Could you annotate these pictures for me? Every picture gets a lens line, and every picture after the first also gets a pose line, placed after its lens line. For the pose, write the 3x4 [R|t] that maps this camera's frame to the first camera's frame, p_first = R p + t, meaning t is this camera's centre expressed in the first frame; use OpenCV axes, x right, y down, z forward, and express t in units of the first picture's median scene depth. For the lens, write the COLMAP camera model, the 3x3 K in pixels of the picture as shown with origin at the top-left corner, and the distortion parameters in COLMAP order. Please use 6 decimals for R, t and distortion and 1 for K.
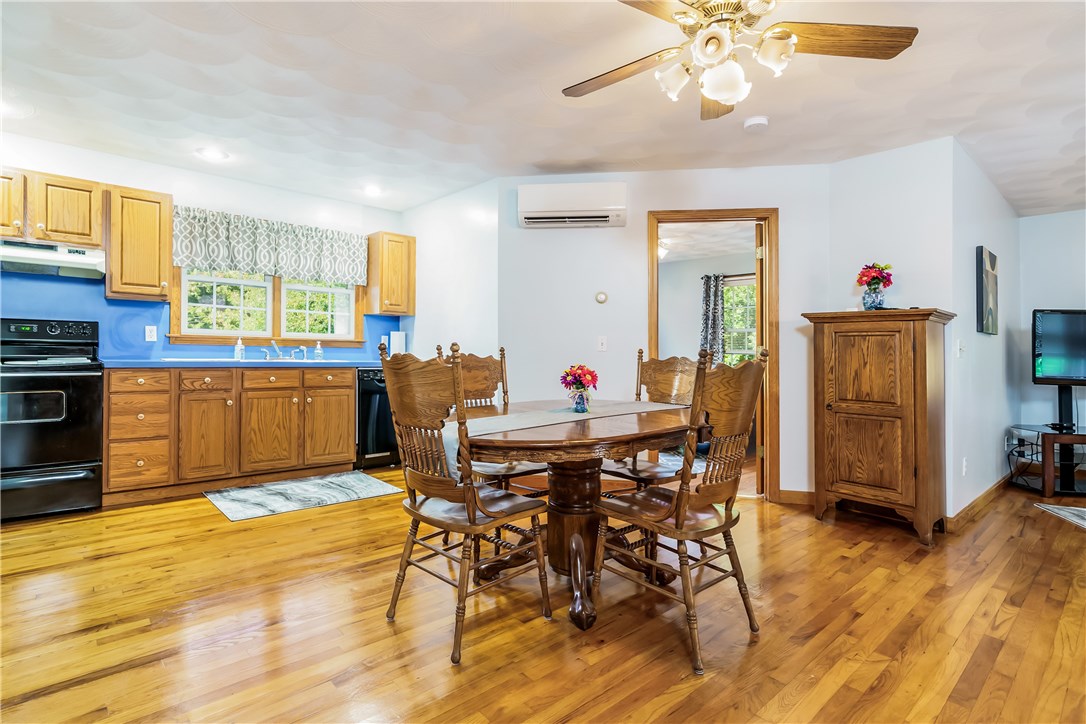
lens RADIAL K [[499.3, 0, 543.2], [0, 499.3, 354.8], [0, 0, 1]] dist [0.004335, 0.000632]
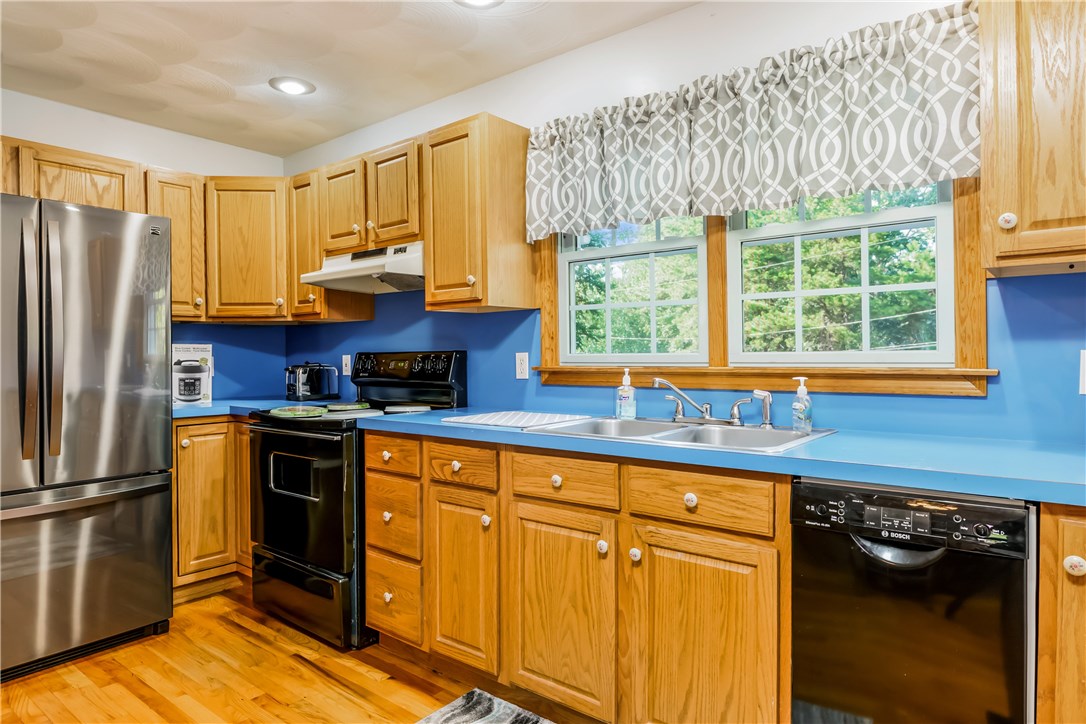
lens RADIAL K [[657.8, 0, 543.2], [0, 657.8, 364.8], [0, 0, 1]] dist [-0.004517, -0.001190]
pose [[0.119331, -0.004457, -0.992844, -0.023869], [0.001961, 0.999989, -0.004253, -0.039987], [0.992853, -0.001440, 0.119339, 0.928289]]
